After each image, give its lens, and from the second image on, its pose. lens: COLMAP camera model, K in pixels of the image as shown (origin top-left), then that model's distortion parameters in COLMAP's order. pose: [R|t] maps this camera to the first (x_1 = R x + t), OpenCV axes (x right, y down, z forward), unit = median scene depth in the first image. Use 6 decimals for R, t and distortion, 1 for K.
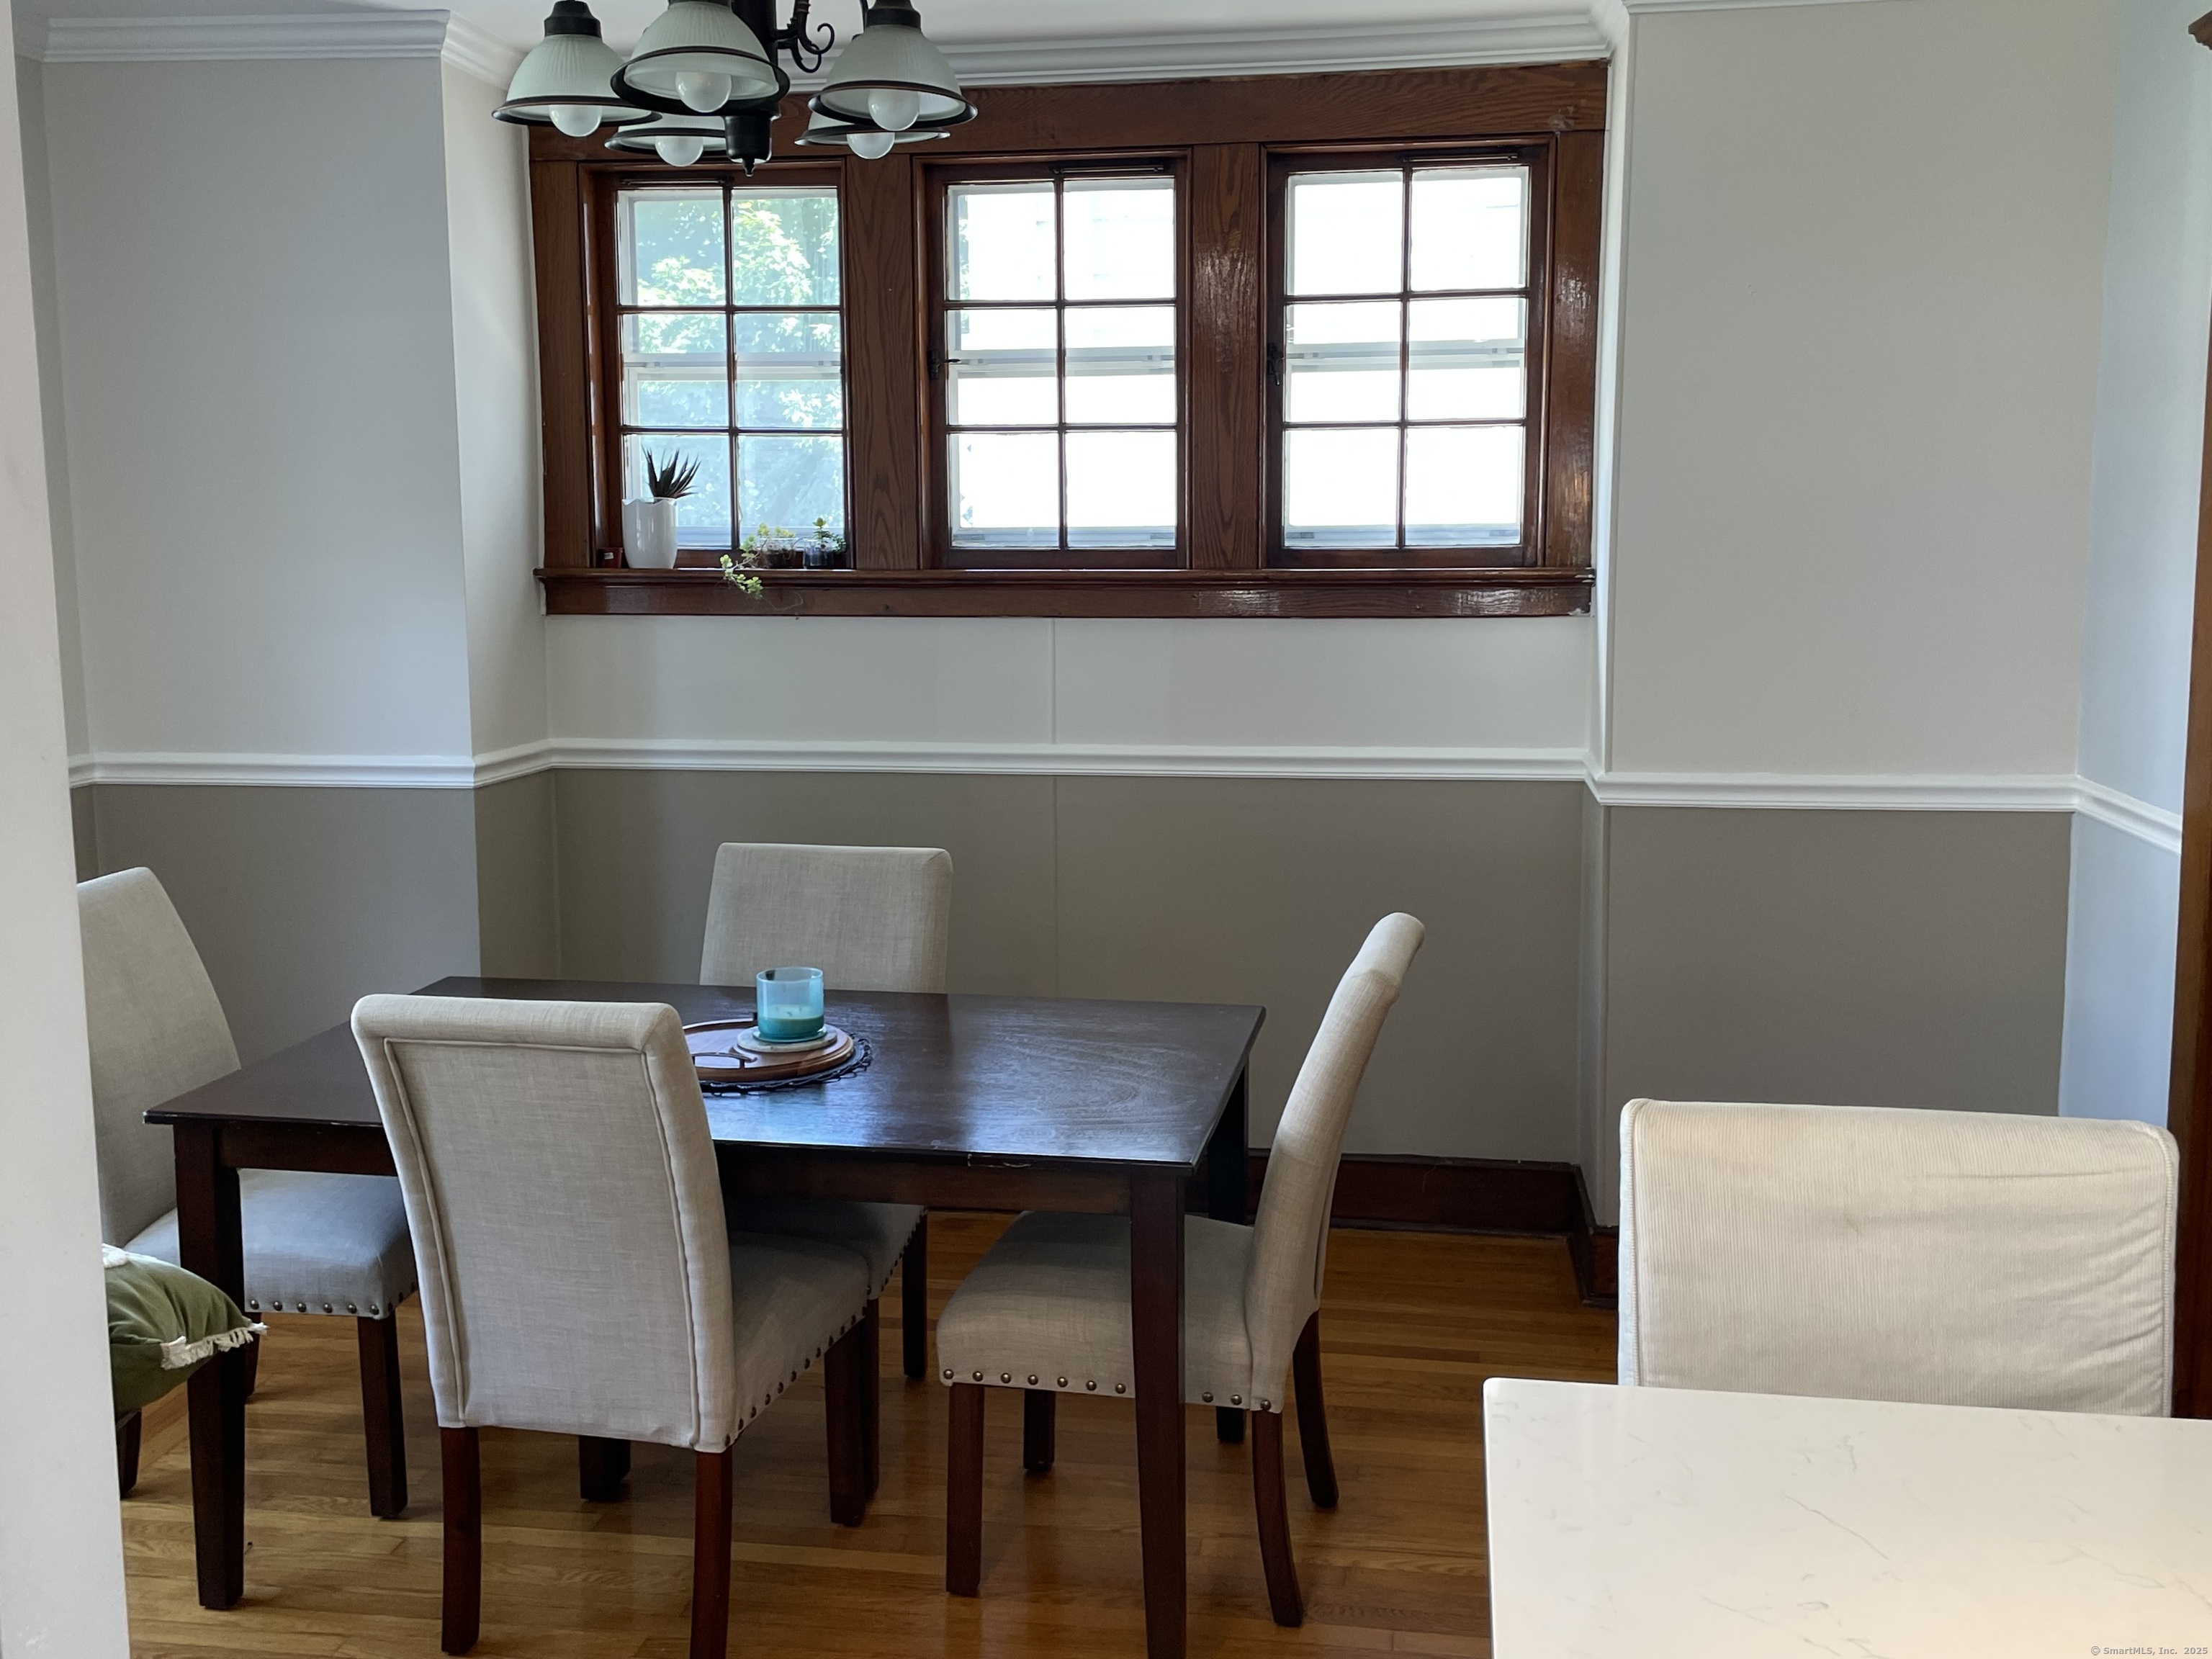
lens RADIAL K [[2174.5, 0, 1101.6], [0, 2174.5, 797.2], [0, 0, 1]] dist [0.050184, 0.000000]
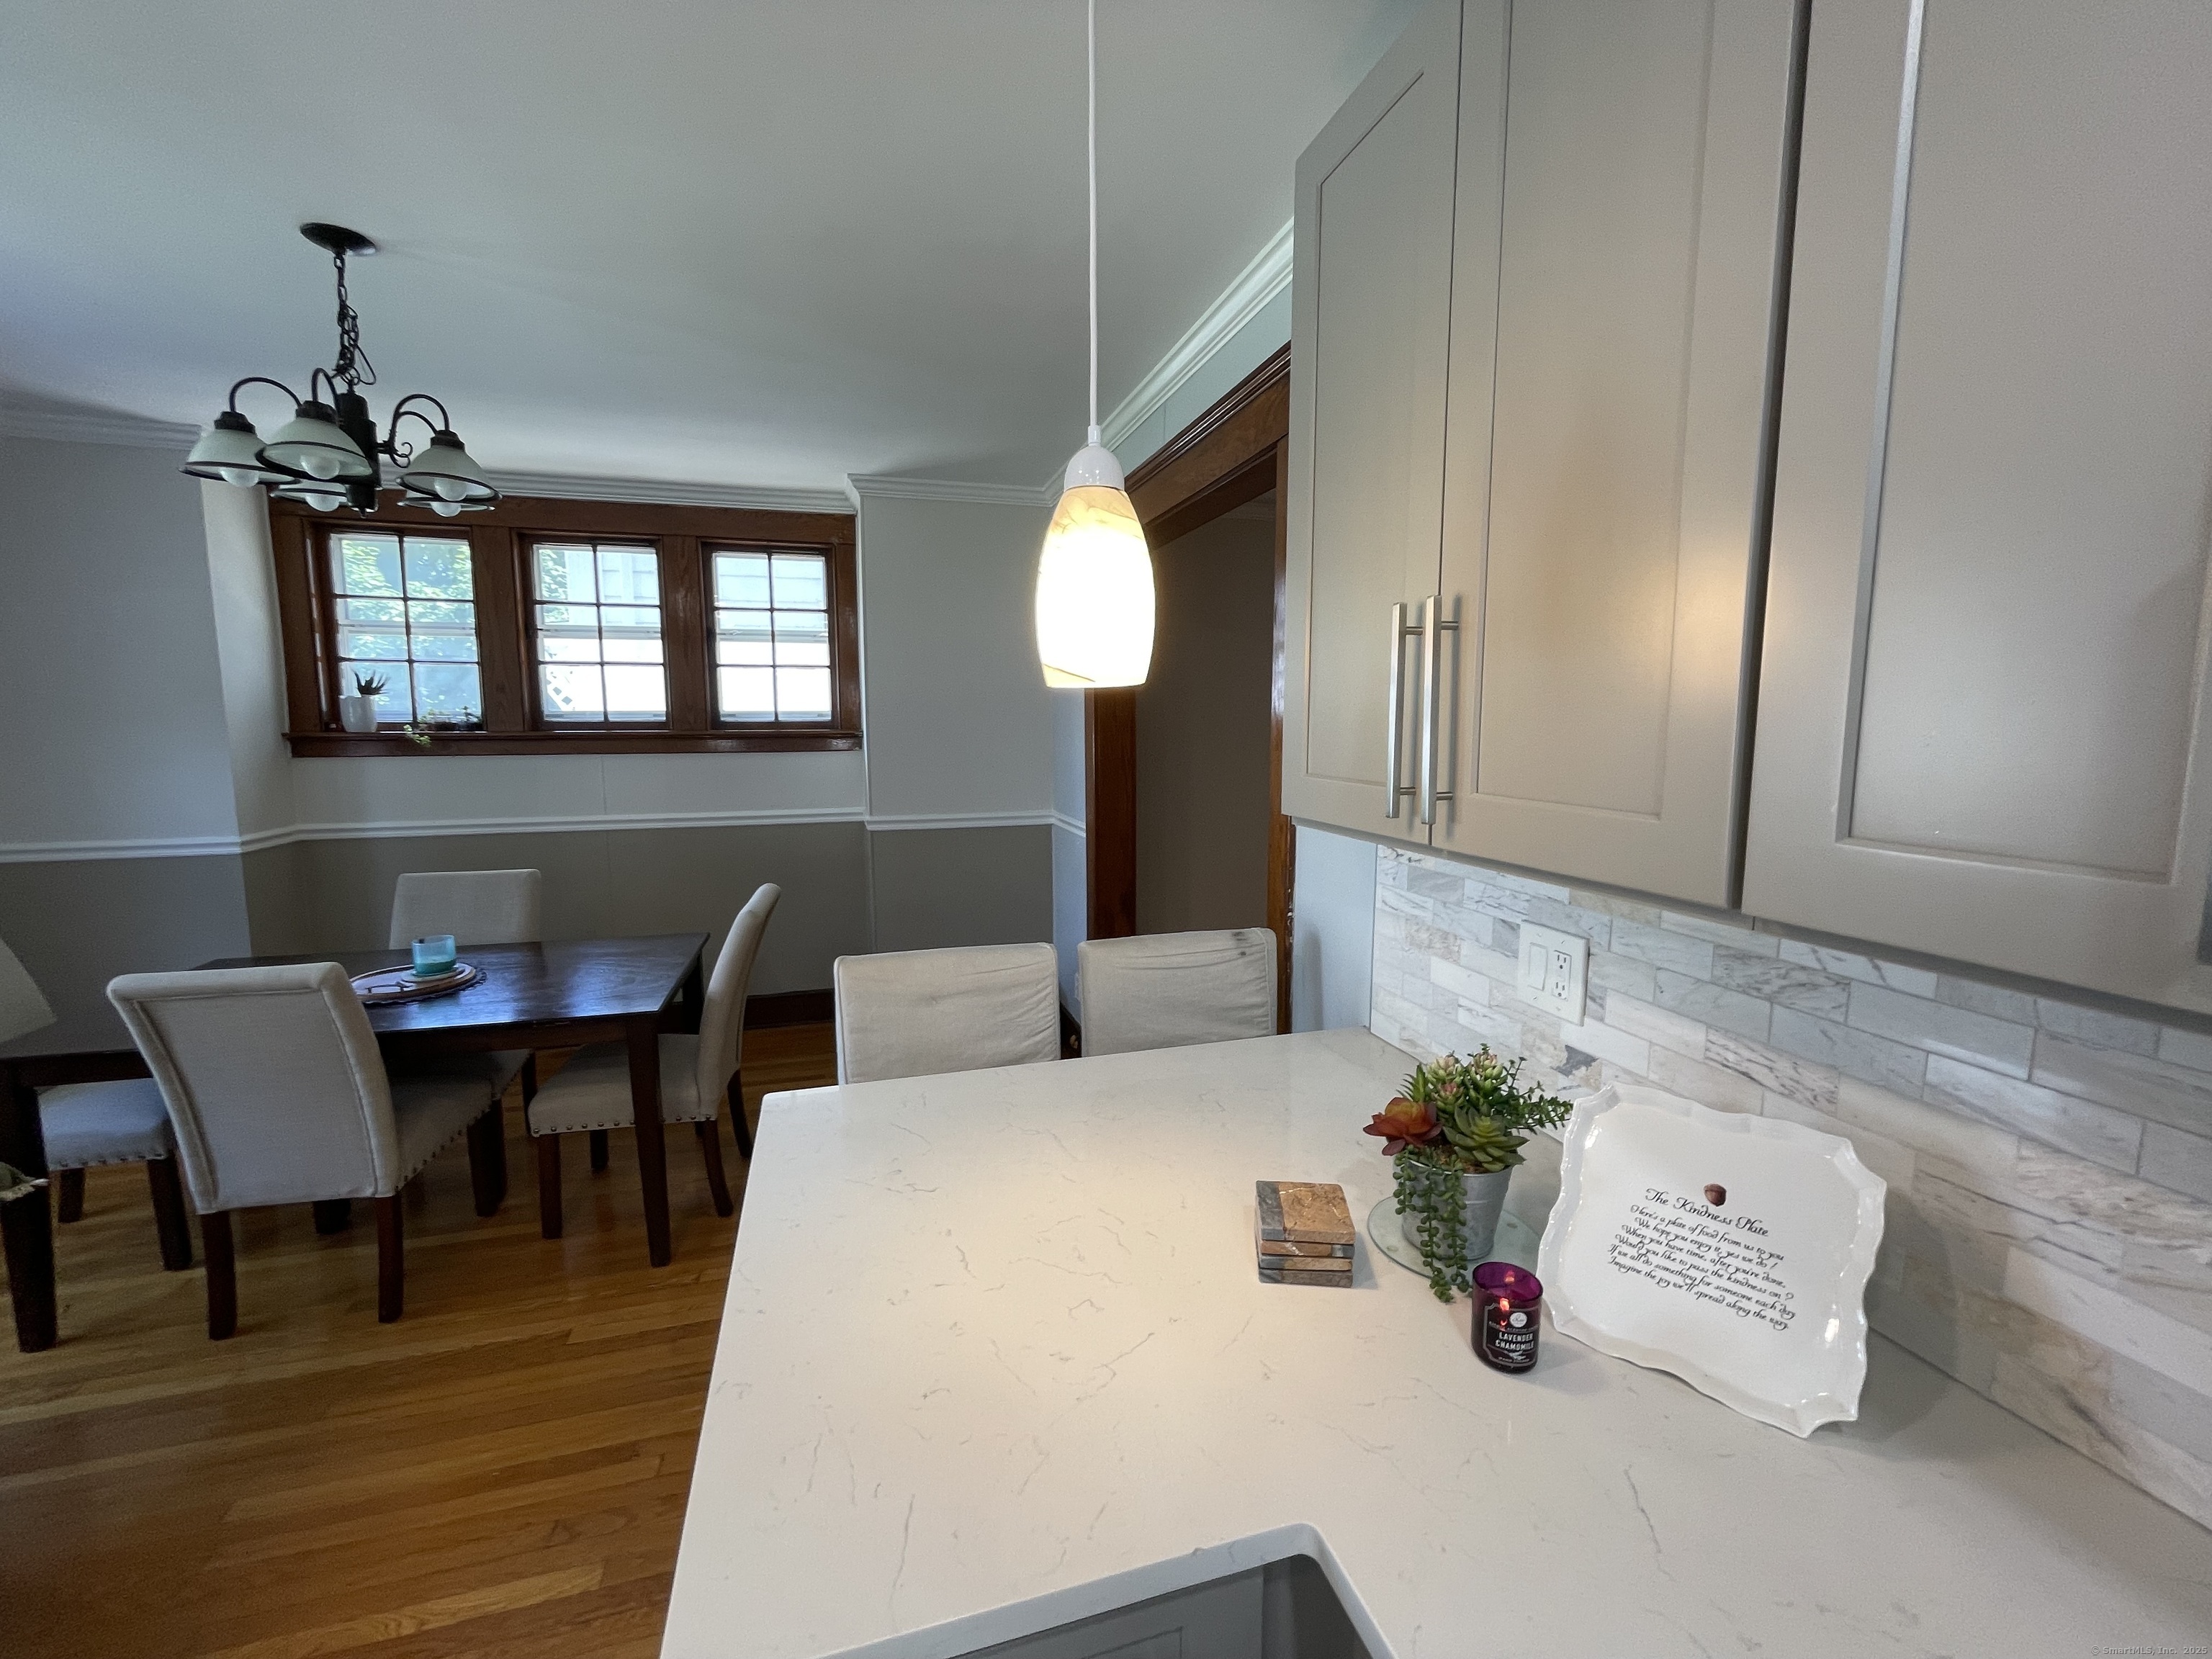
lens RADIAL K [[908.0, 0, 1104.2], [0, 908.0, 817.5], [0, 0, 1]] dist [-0.005693, 0.000554]
pose [[0.901198, -0.044691, 0.431098, 0.046270], [0.050997, 0.998694, -0.003076, 0.006028], [-0.430397, 0.024757, 0.902300, 0.019804]]
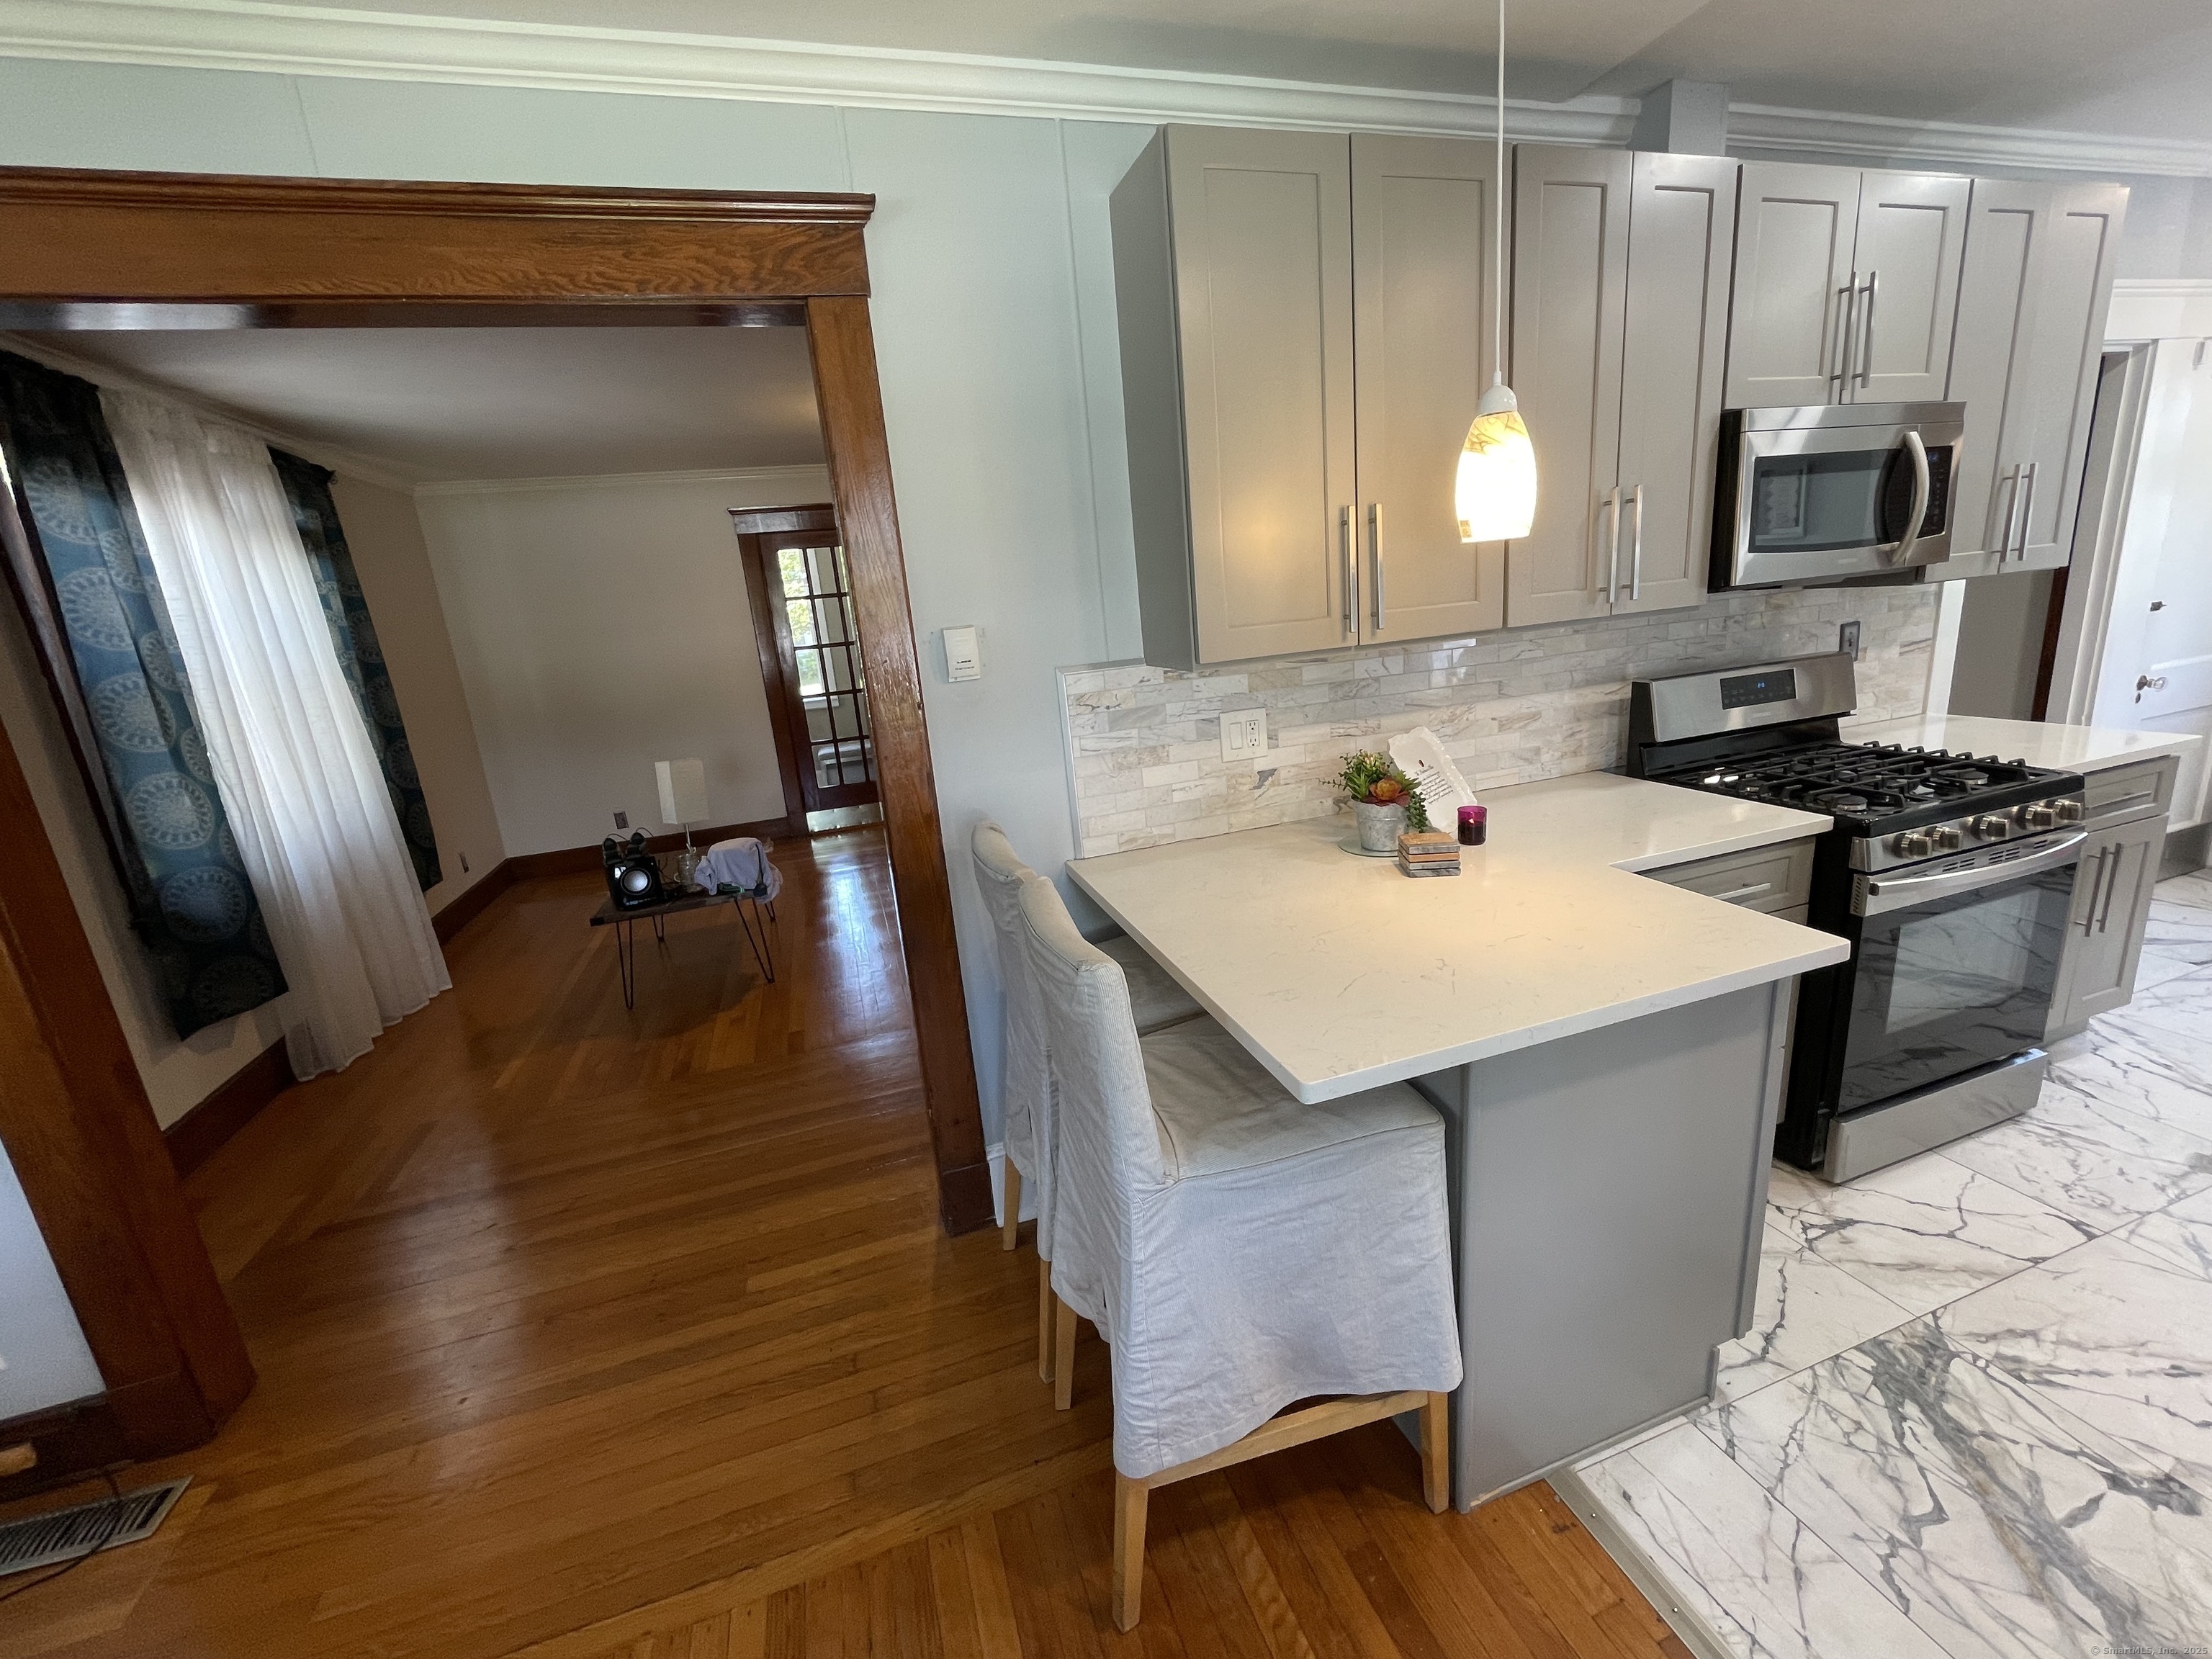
lens RADIAL K [[908.0, 0, 1095.6], [0, 908.0, 820.5], [0, 0, 1]] dist [-0.005693, 0.000554]
pose [[-0.449990, -0.168885, 0.876919, -0.143327], [0.200085, 0.937925, 0.283307, -0.063956], [-0.870331, 0.302943, -0.388265, 0.597696]]
